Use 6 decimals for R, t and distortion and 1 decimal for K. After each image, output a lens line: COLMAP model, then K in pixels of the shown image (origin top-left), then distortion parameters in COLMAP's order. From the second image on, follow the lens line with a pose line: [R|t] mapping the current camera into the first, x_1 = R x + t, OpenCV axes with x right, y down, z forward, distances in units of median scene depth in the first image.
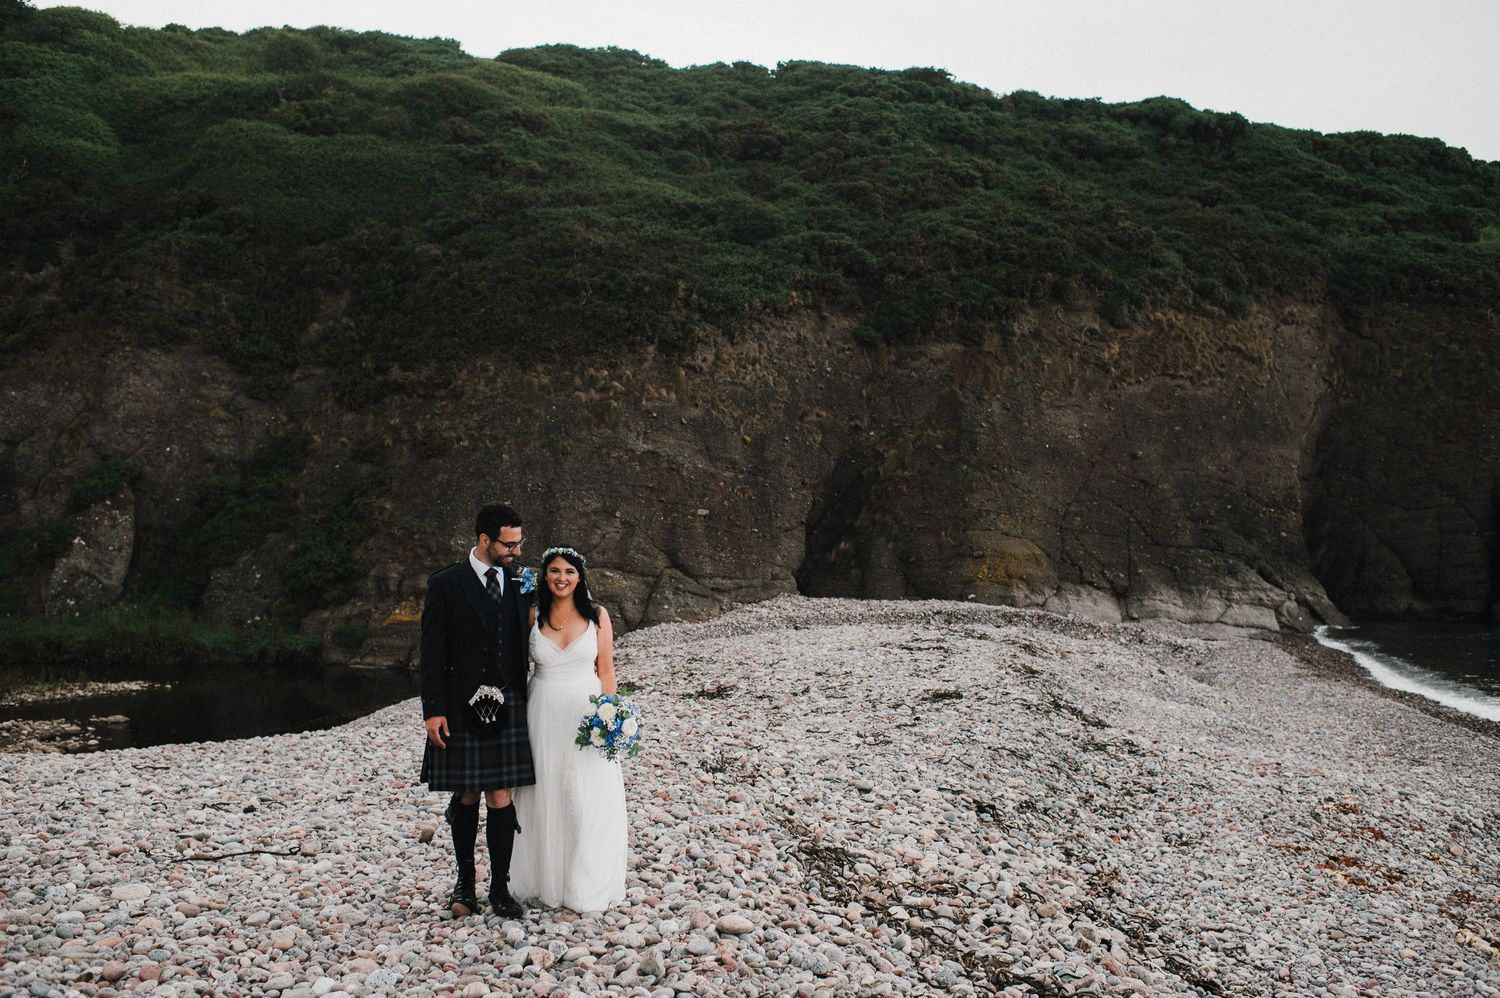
lens RADIAL K [[1522.3, 0, 750.0], [0, 1522.3, 499.0], [0, 0, 1]] dist [-0.096043, 0.081908]
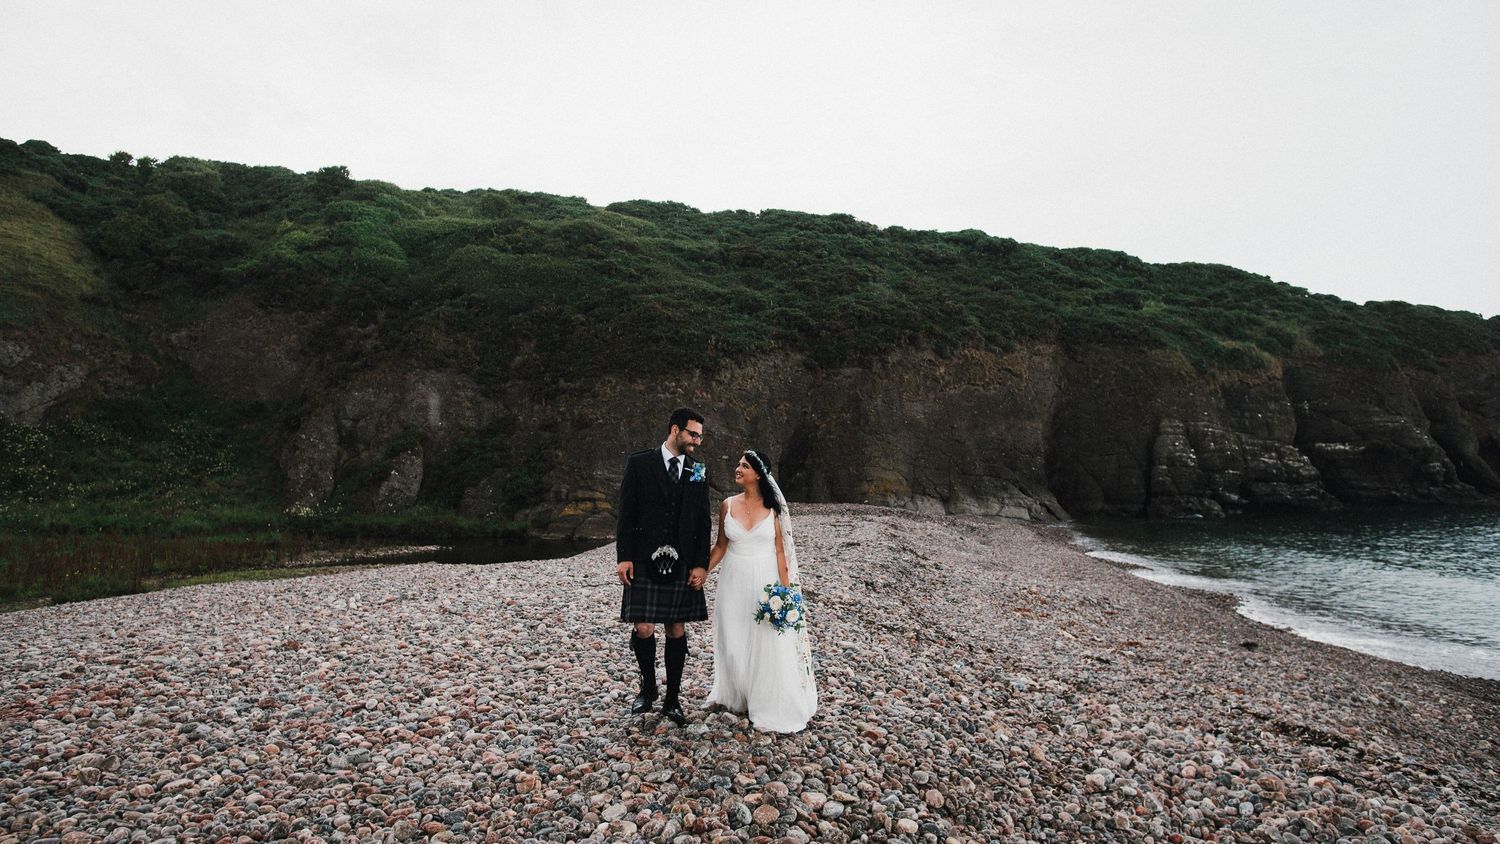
lens RADIAL K [[922.8, 0, 750.0], [0, 922.8, 422.0], [0, 0, 1]] dist [-0.040030, -0.000156]
pose [[0.999852, 0.000694, 0.017162, -0.017786], [-0.000233, 0.999639, -0.026854, -0.004059], [-0.017175, 0.026846, 0.999492, -0.140657]]
